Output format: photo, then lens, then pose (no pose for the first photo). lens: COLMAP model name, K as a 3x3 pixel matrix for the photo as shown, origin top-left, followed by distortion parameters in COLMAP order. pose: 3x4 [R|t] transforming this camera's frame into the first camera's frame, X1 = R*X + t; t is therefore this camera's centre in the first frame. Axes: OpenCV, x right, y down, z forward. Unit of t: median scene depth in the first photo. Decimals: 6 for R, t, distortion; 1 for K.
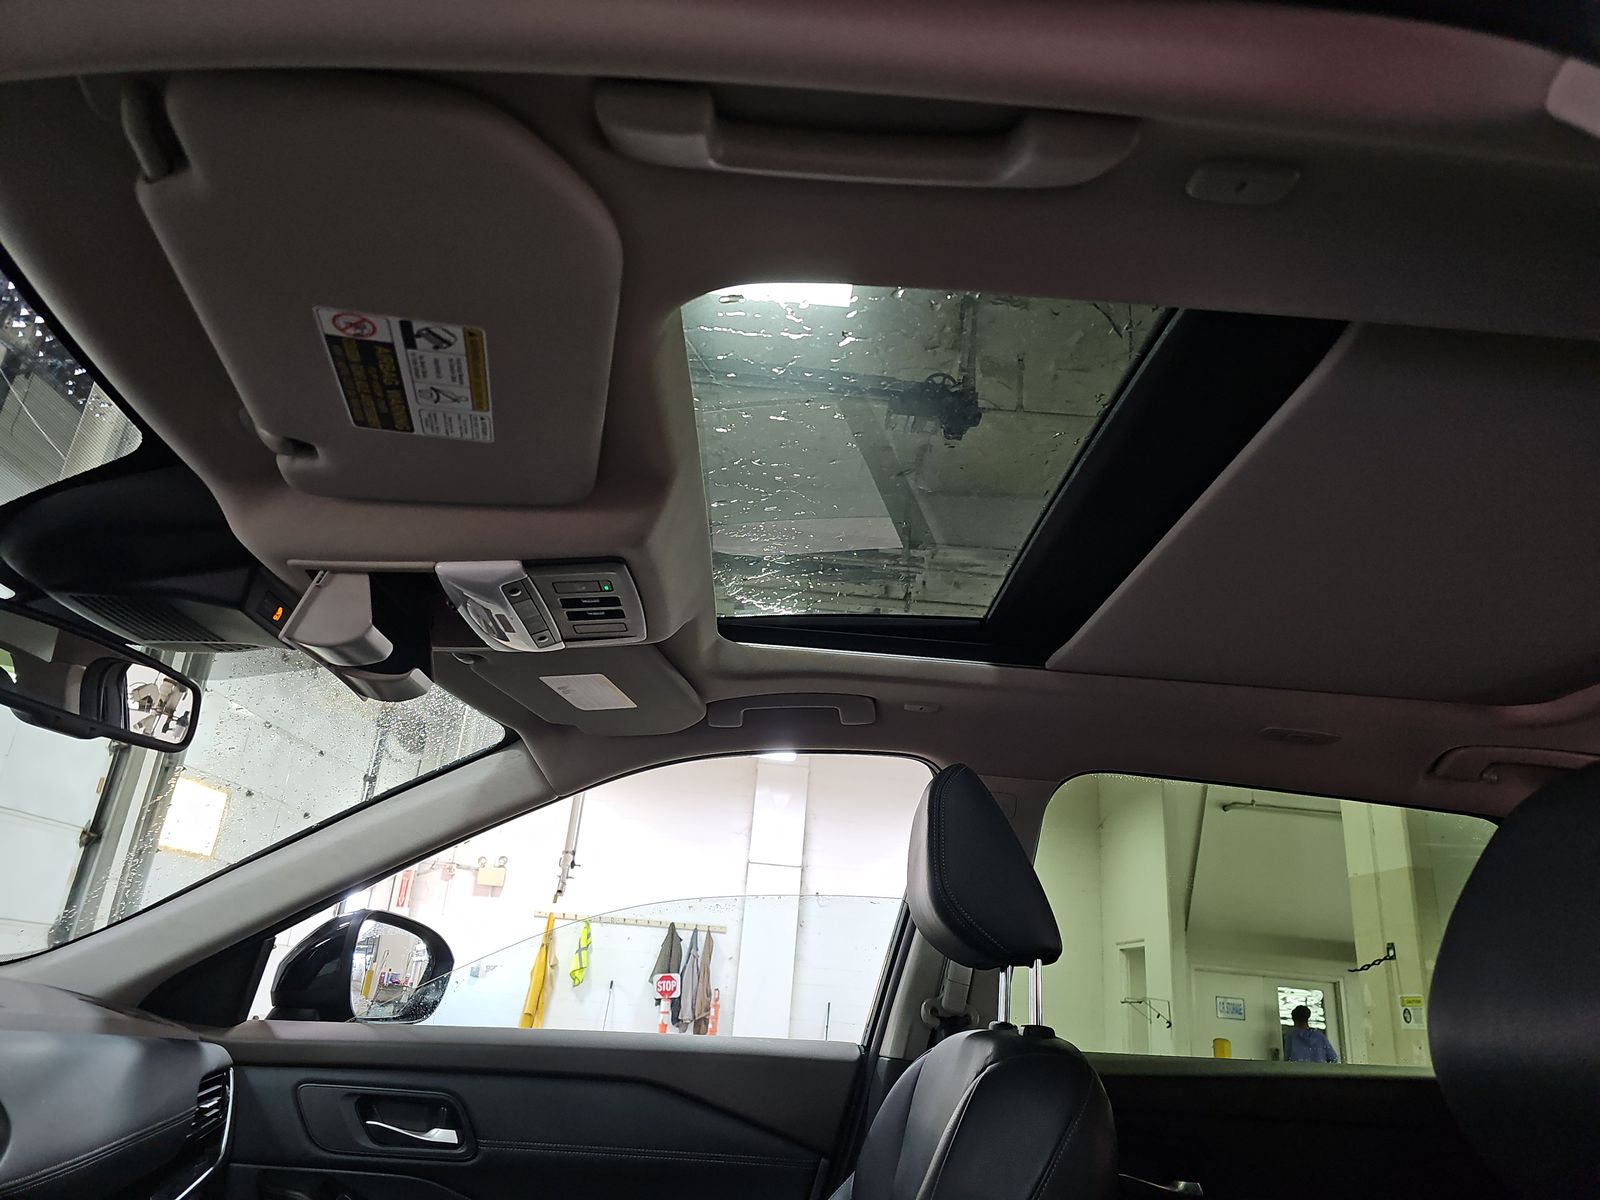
lens RADIAL K [[1065.9, 0, 792.2], [0, 1065.9, 605.7], [0, 0, 1]] dist [0.042089, -0.007839]
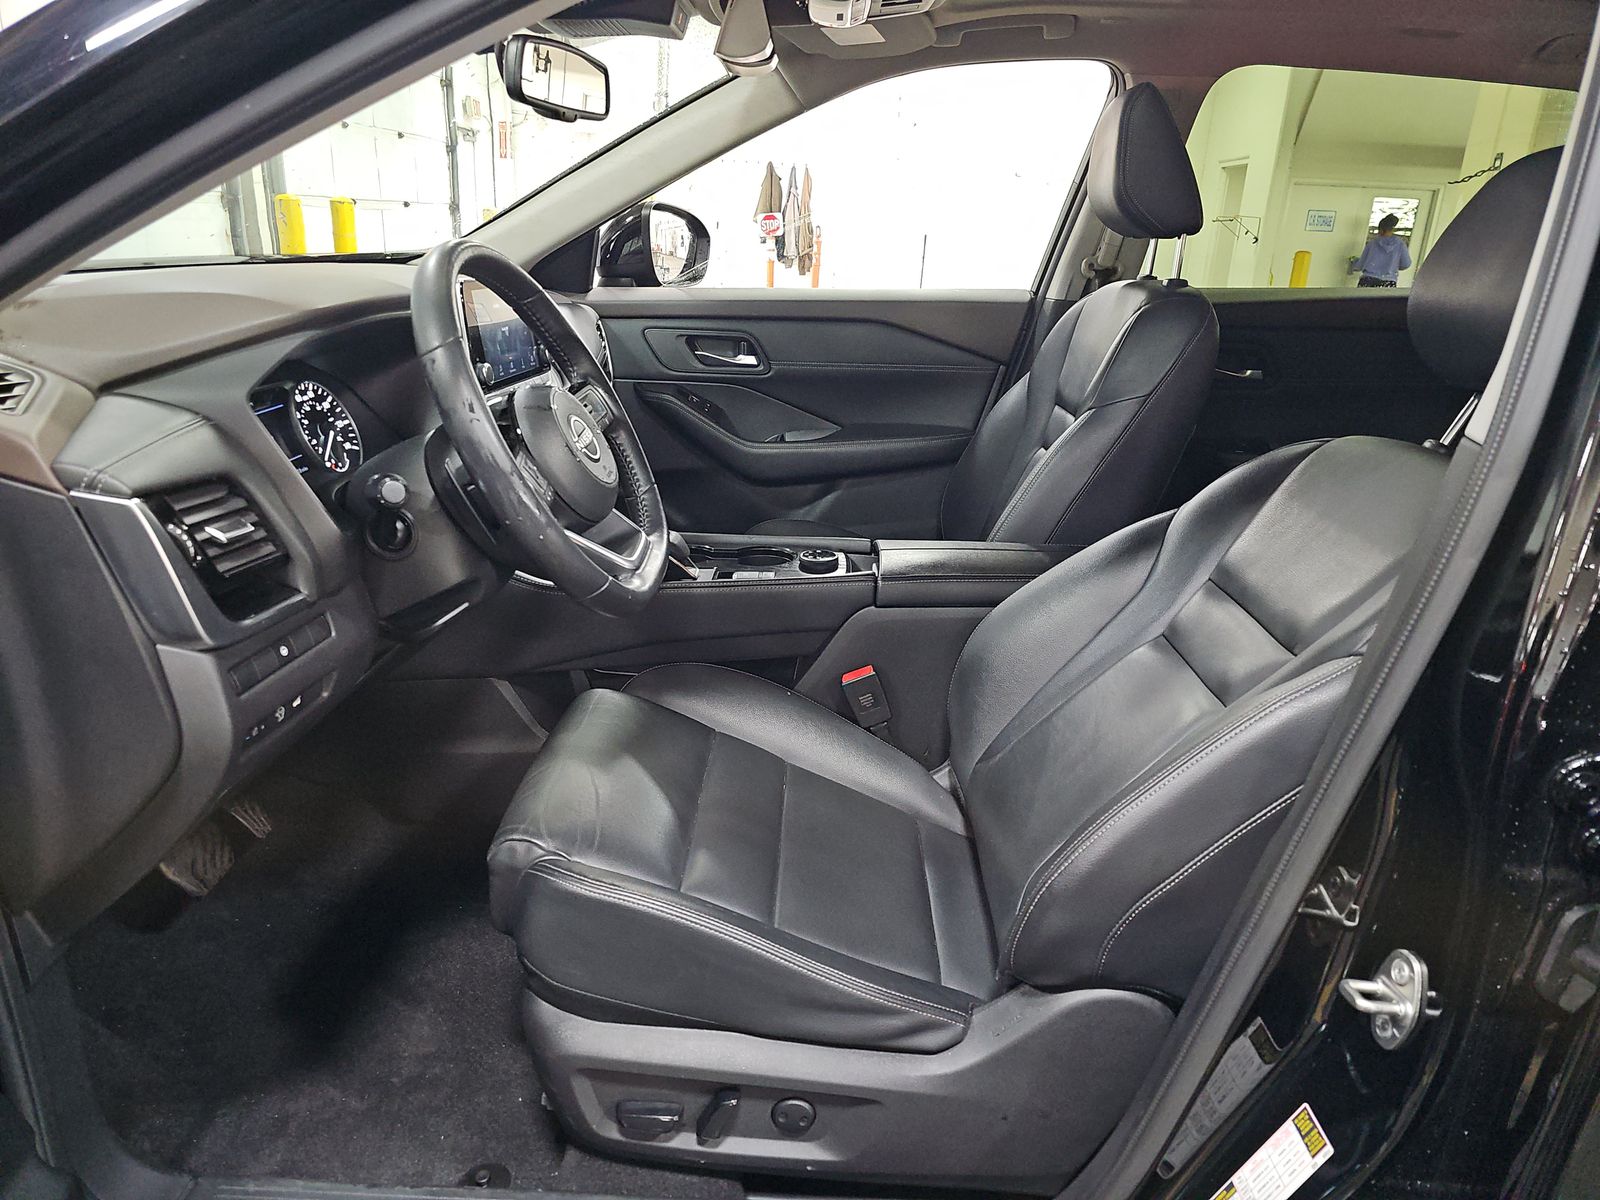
lens RADIAL K [[1065.9, 0, 800.2], [0, 1065.9, 614.4], [0, 0, 1]] dist [0.042089, -0.007839]
pose [[0.997434, -0.015695, -0.069854, -0.146570], [0.056920, 0.765657, 0.640725, -0.177039], [0.043429, -0.643057, 0.764586, -0.342929]]
